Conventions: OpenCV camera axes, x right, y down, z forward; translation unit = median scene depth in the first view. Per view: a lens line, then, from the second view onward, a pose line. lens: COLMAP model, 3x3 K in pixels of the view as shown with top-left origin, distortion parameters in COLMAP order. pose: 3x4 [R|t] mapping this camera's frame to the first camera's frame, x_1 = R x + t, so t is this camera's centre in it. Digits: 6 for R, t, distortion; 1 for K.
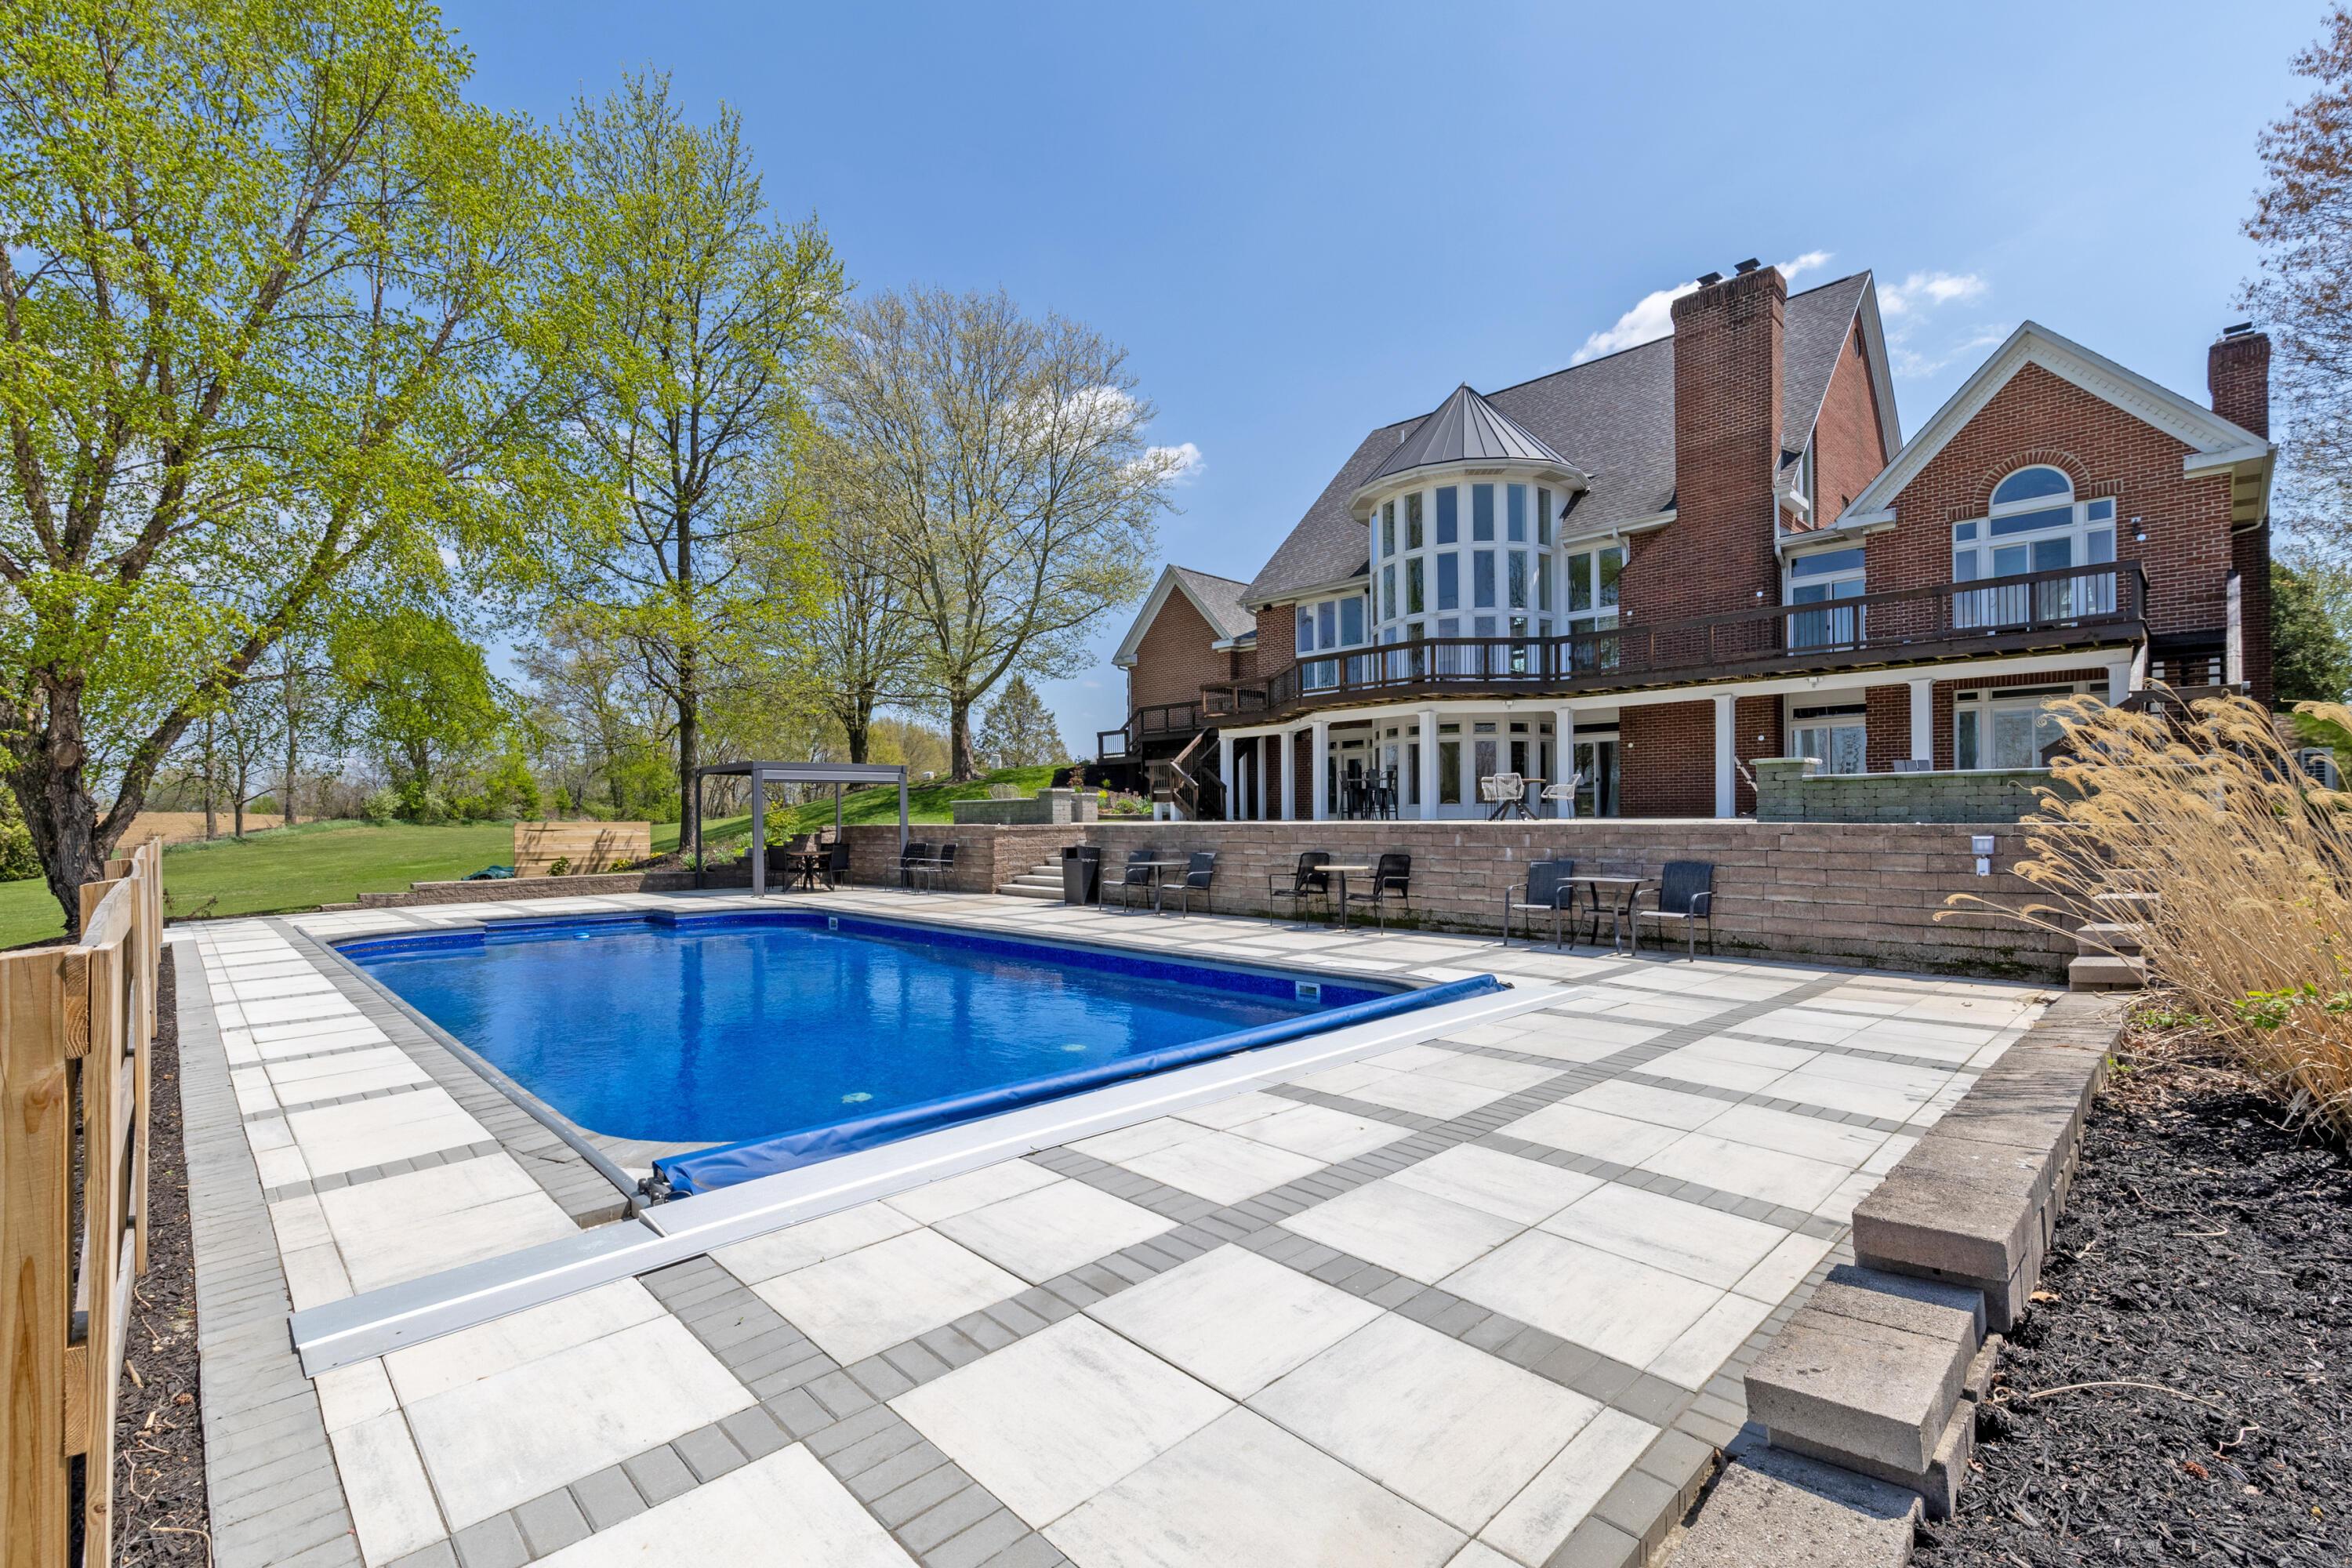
lens RADIAL K [[1023.0, 0, 1184.5], [0, 1023.0, 814.7], [0, 0, 1]] dist [0.005202, -0.000224]
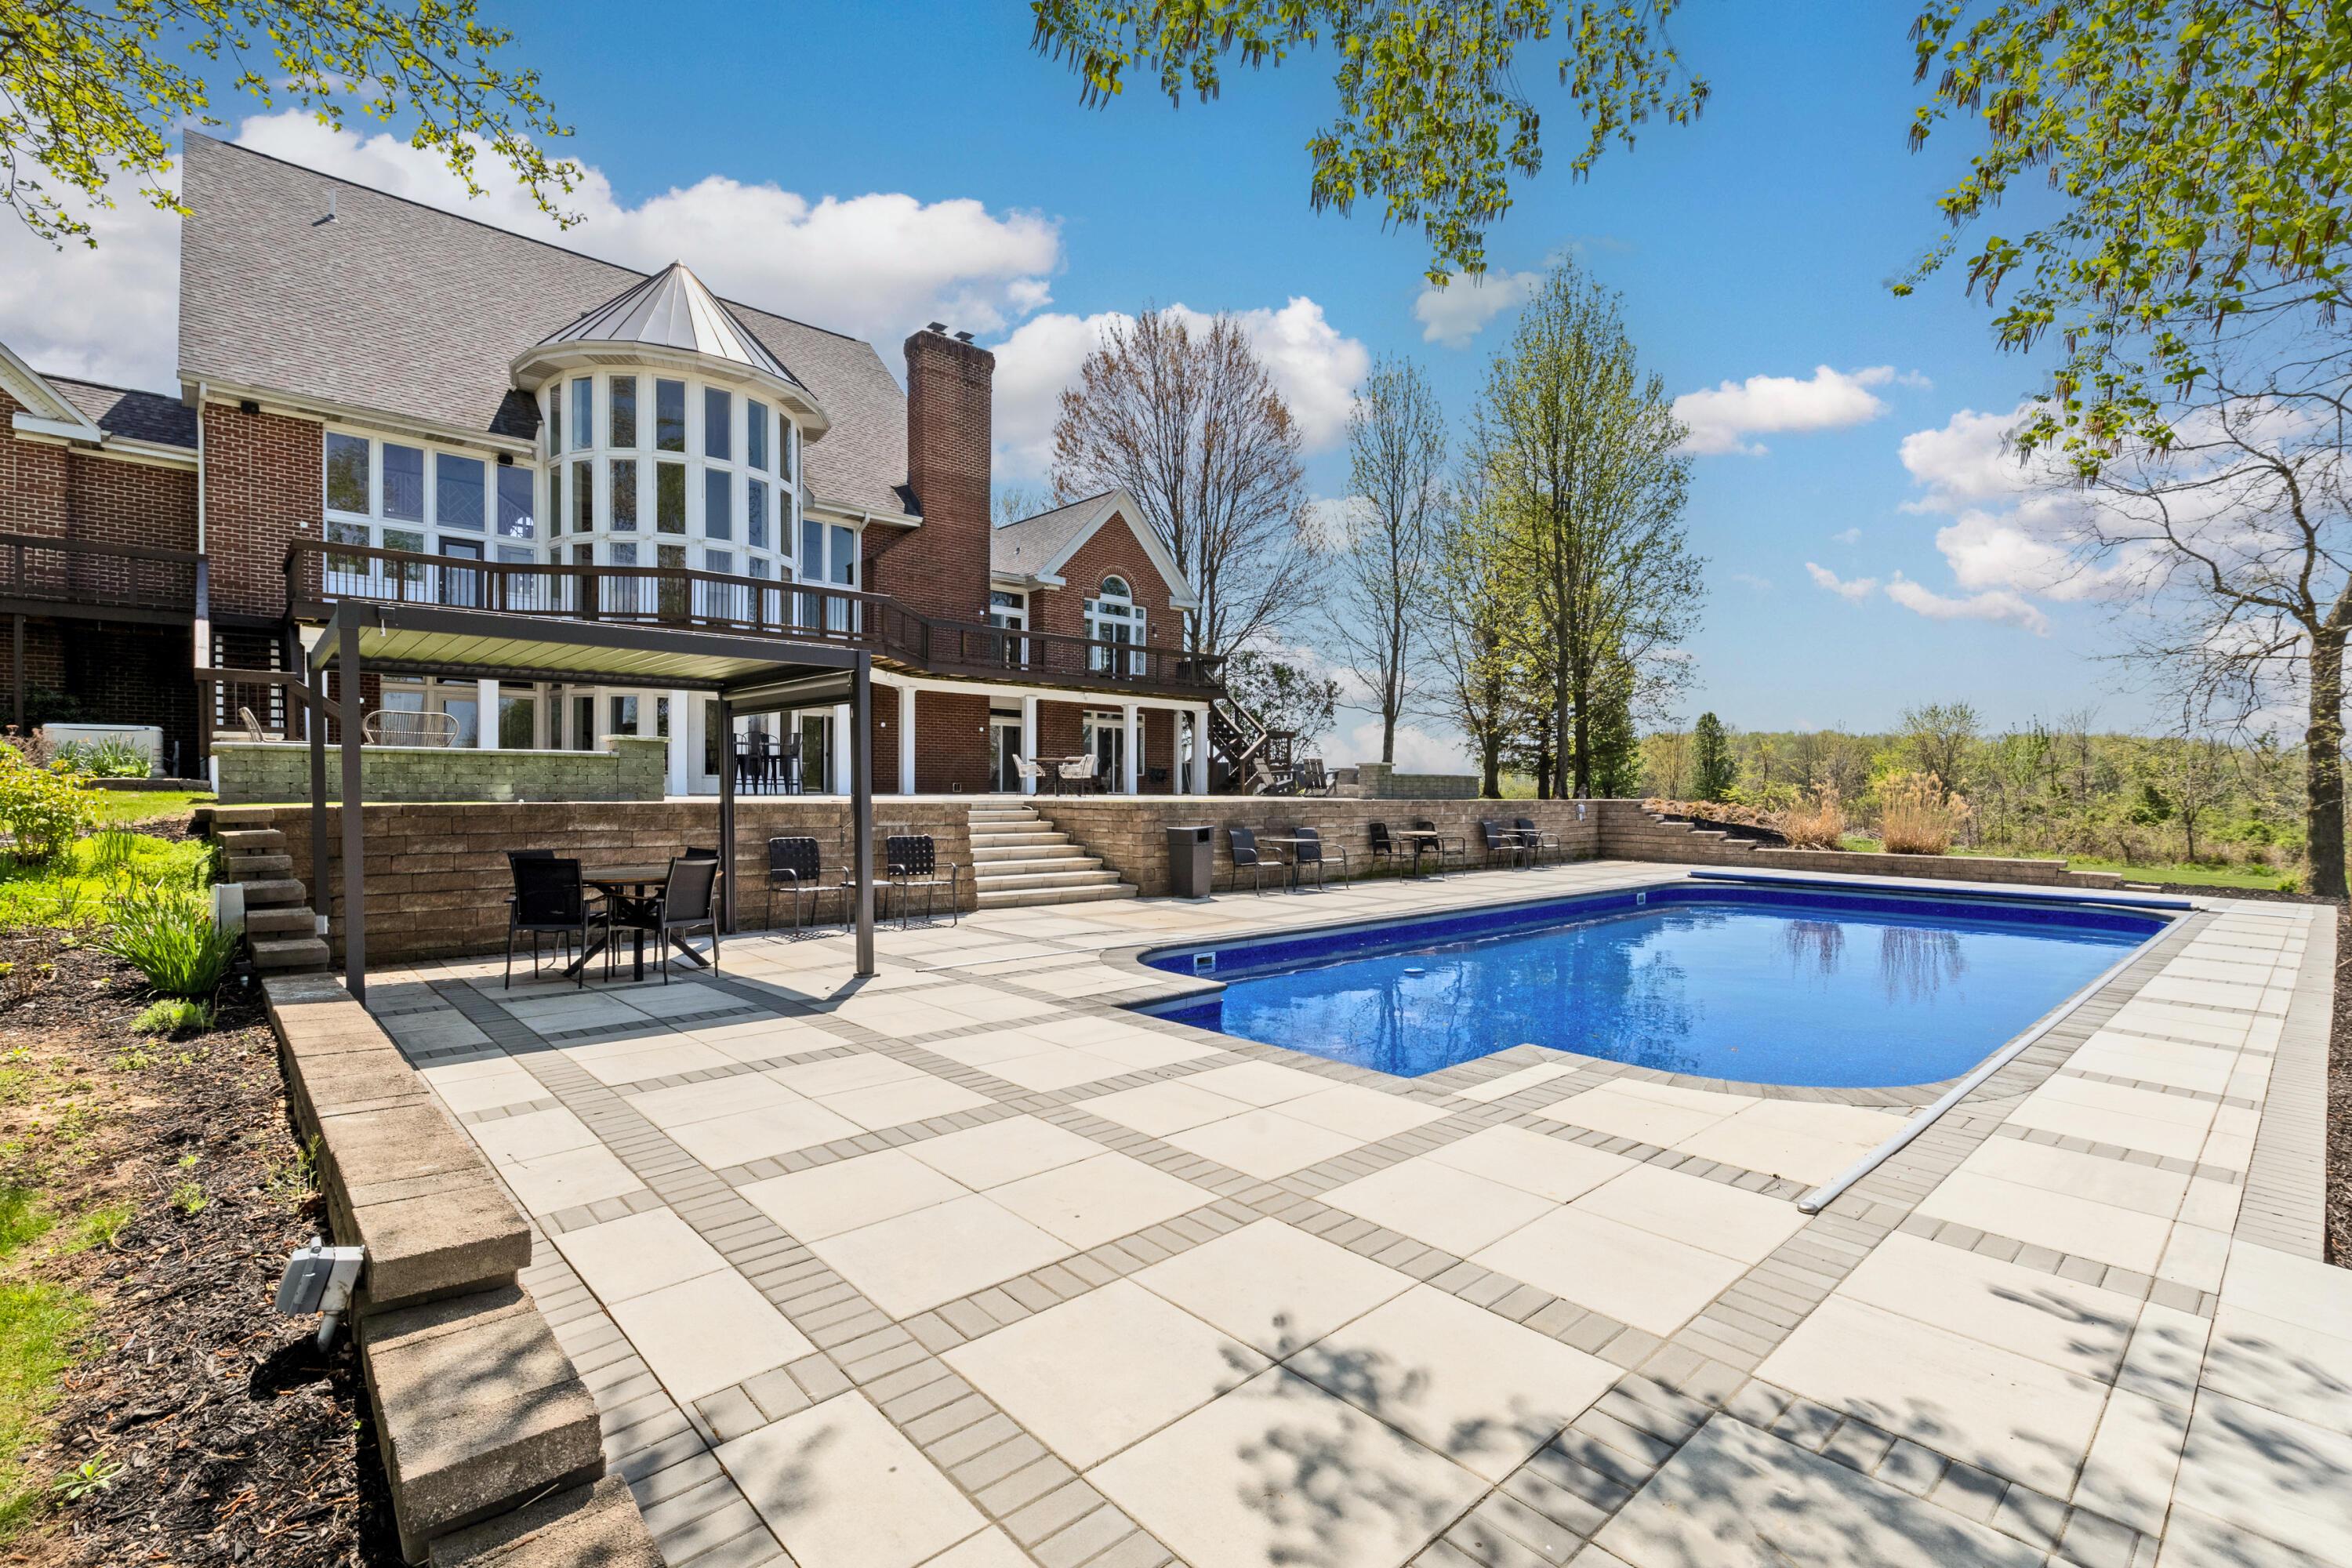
lens RADIAL K [[1023.0, 0, 1193.8], [0, 1023.0, 807.6], [0, 0, 1]] dist [0.005202, -0.000224]
pose [[0.054739, -0.010906, 0.998441, -0.639370], [-0.011364, 0.999869, 0.011544, 0.003174], [-0.998436, -0.011978, 0.054608, 0.649038]]
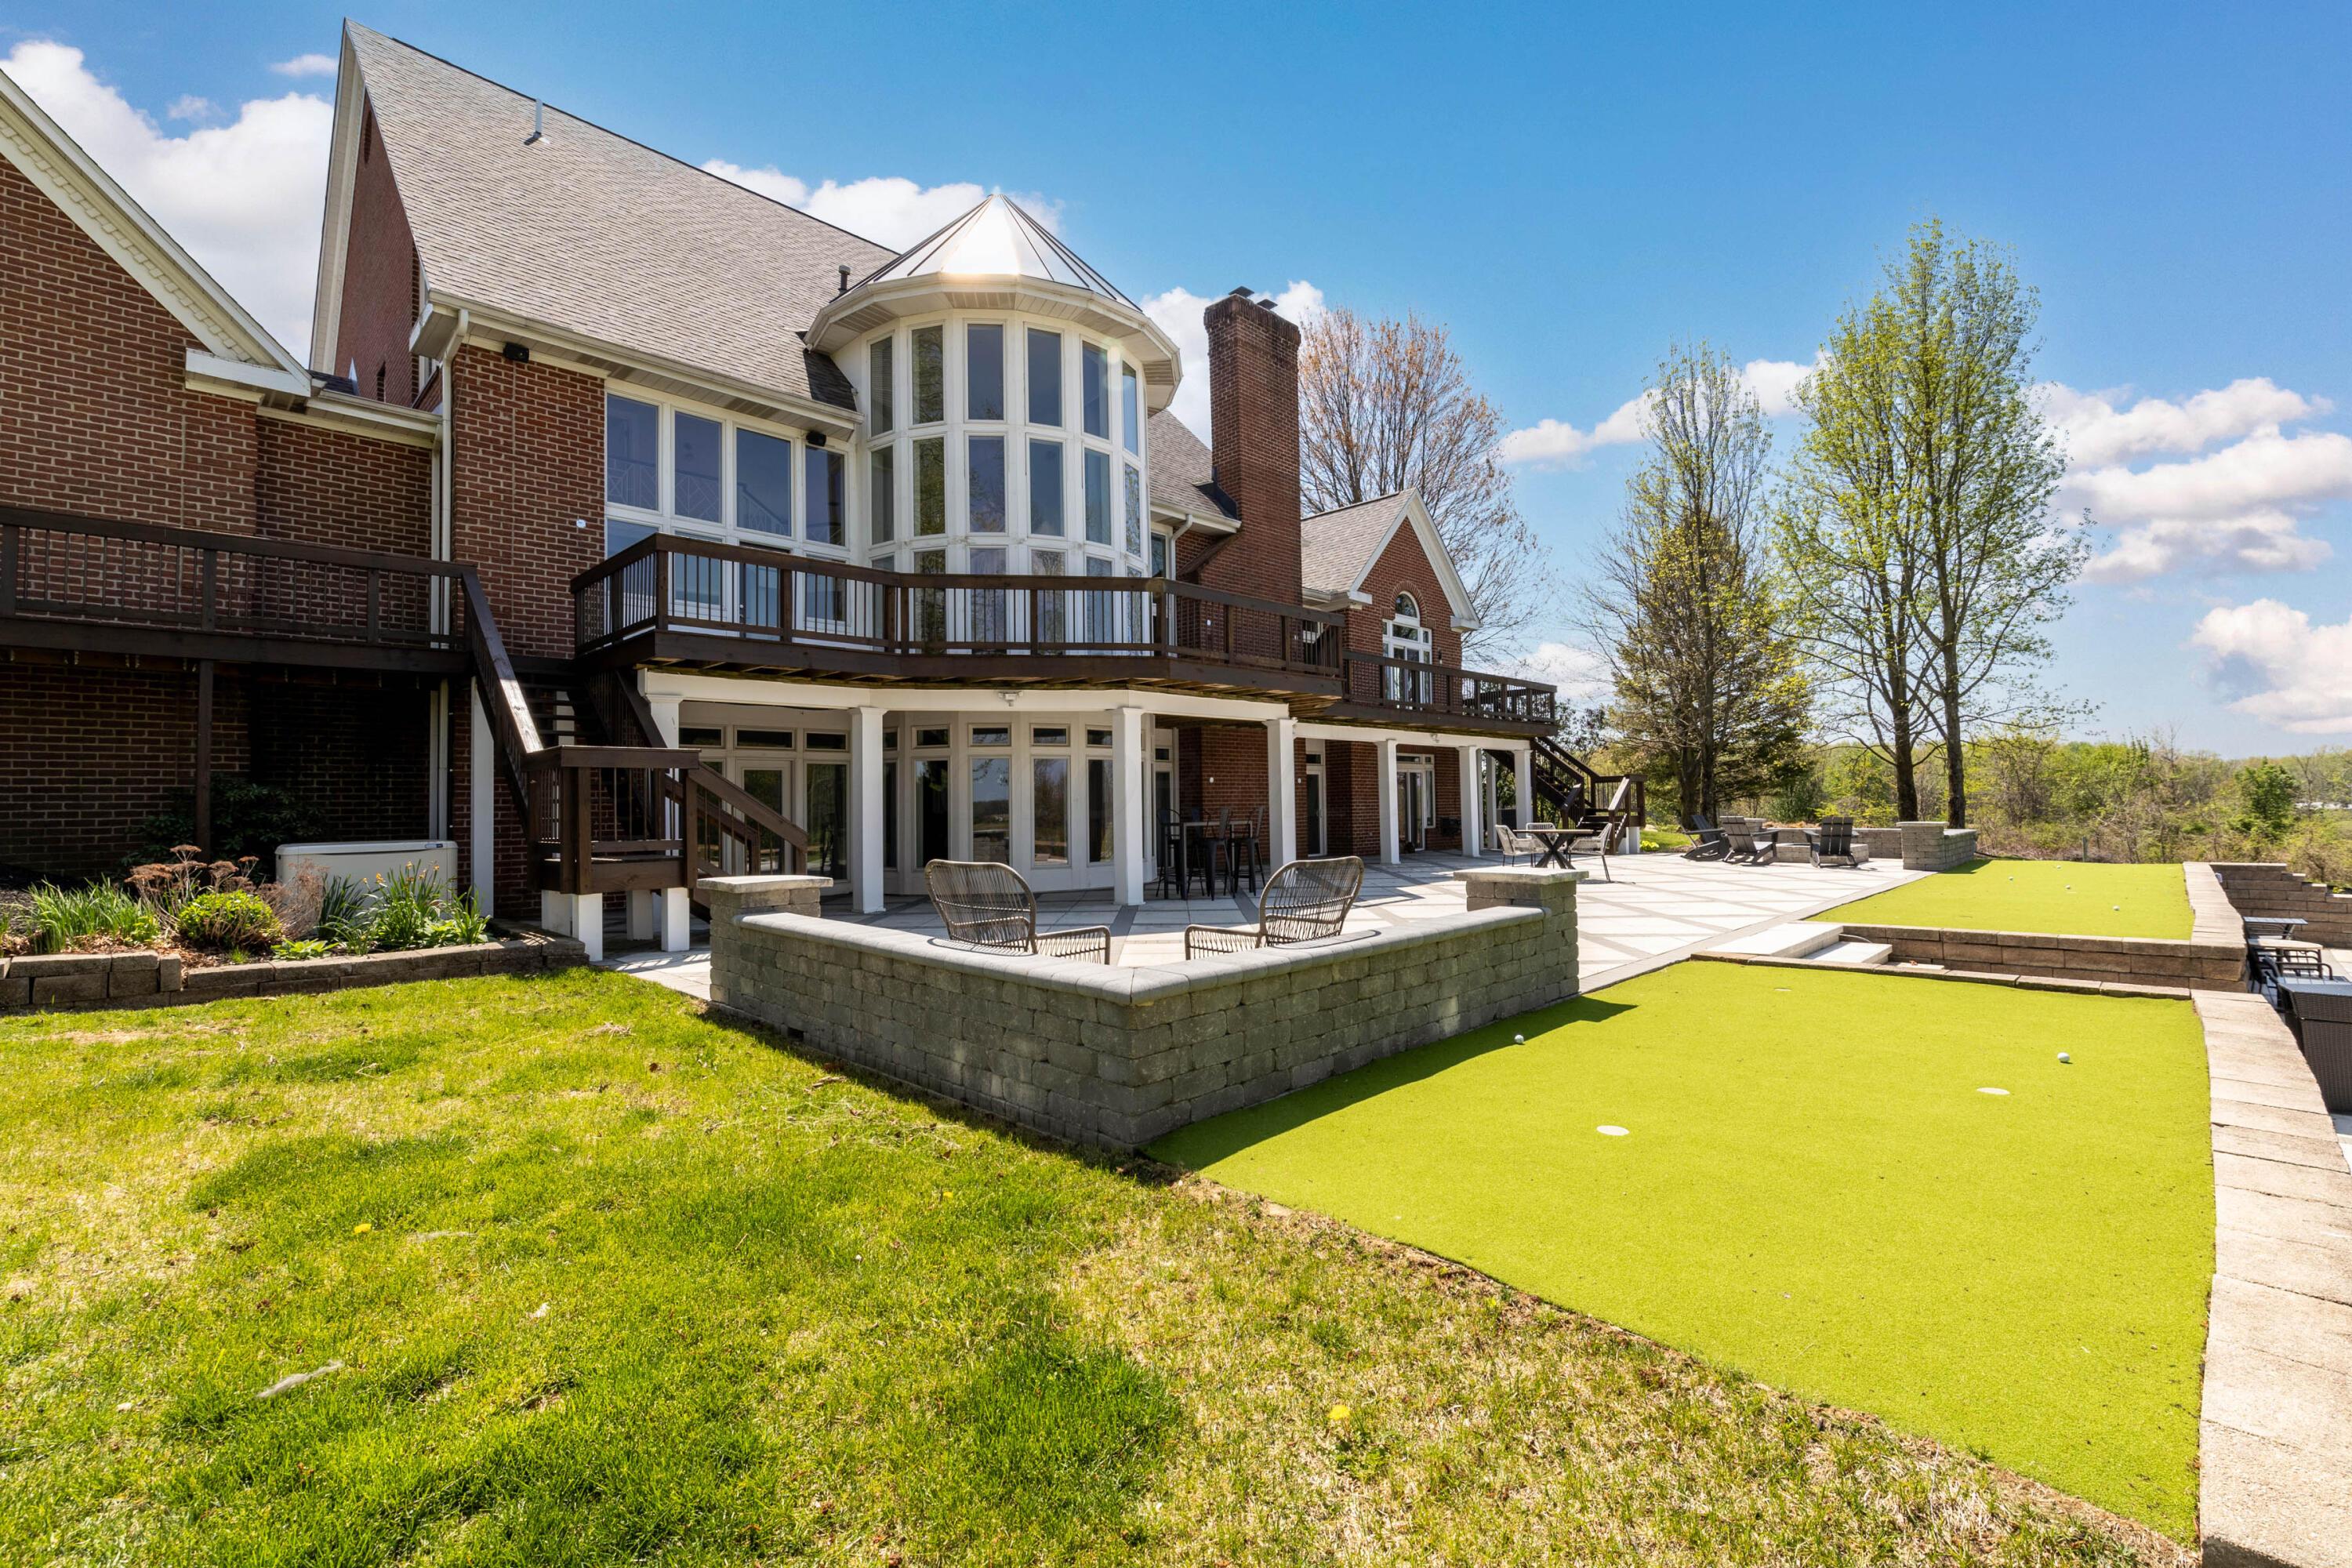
lens RADIAL K [[1023.0, 0, 1182.7], [0, 1023.0, 775.0], [0, 0, 1]] dist [0.005202, -0.000224]
pose [[-0.015270, 0.045127, 0.998865, -0.415218], [0.018552, 0.998822, -0.044842, -0.036988], [-0.999711, 0.017846, -0.016089, 1.089048]]
